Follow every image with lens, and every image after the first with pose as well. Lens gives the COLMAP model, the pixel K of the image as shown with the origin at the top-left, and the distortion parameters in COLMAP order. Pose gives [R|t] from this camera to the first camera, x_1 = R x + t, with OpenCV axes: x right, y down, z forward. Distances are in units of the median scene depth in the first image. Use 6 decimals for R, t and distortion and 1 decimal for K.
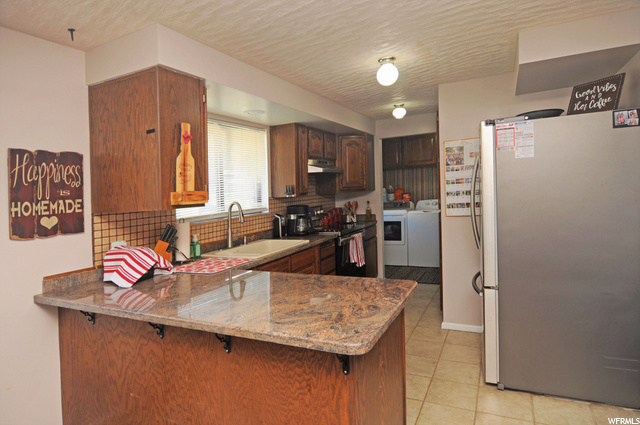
lens RADIAL K [[355.7, 0, 332.7], [0, 355.7, 195.6], [0, 0, 1]] dist [-0.003598, -0.001439]
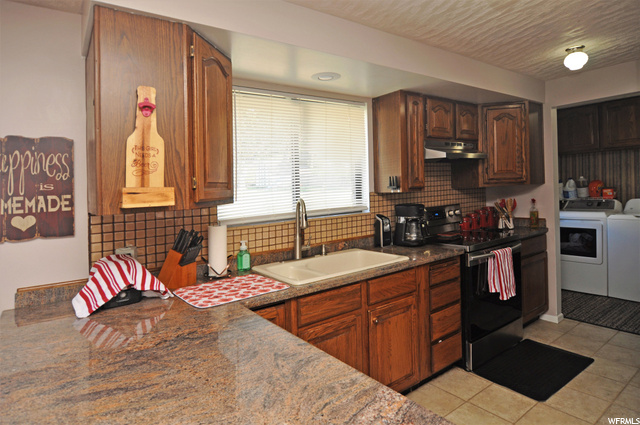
lens RADIAL K [[368.6, 0, 345.5], [0, 368.6, 181.8], [0, 0, 1]] dist [-0.008705, -0.001490]
pose [[0.898557, 0.008483, -0.438775, 0.121721], [-0.013179, 0.999884, -0.007656, -0.011812], [0.438660, 0.012662, 0.898564, 0.281045]]
